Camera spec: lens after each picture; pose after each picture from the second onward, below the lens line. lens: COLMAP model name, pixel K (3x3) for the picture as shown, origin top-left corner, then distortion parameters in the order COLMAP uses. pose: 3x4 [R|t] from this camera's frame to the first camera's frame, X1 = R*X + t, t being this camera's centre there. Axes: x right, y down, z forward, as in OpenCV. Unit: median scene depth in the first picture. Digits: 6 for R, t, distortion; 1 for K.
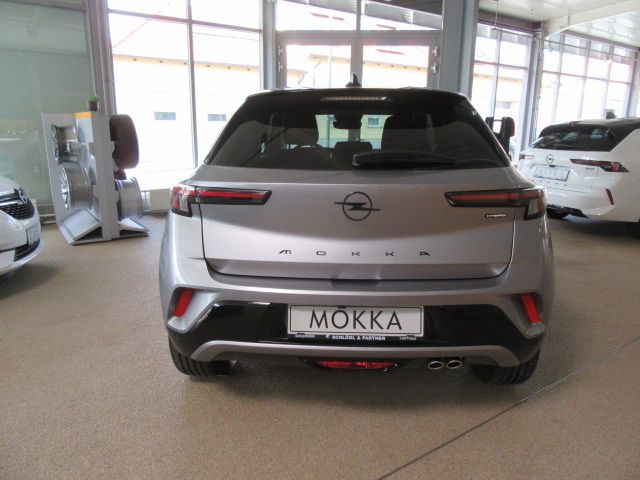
lens RADIAL K [[494.2, 0, 322.6], [0, 494.2, 238.3], [0, 0, 1]] dist [0.008772, -0.008495]
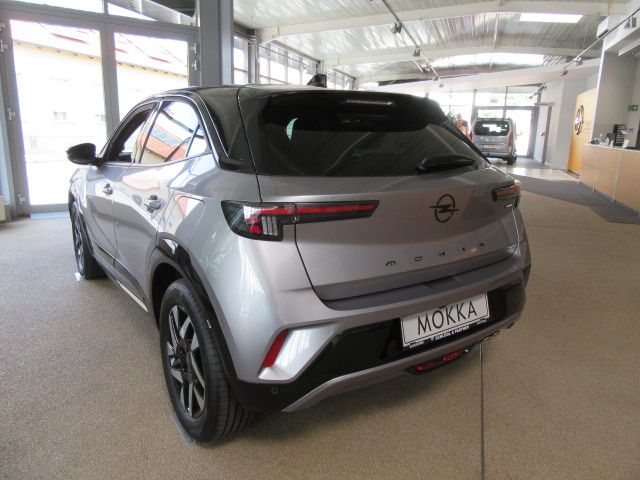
lens RADIAL K [[494.2, 0, 322.5], [0, 494.2, 242.1], [0, 0, 1]] dist [0.008772, -0.008495]
pose [[0.776622, -0.135813, 0.615153, -0.751835], [0.128351, 0.990115, 0.056555, -0.083215], [-0.616753, 0.035034, 0.786377, 0.329440]]
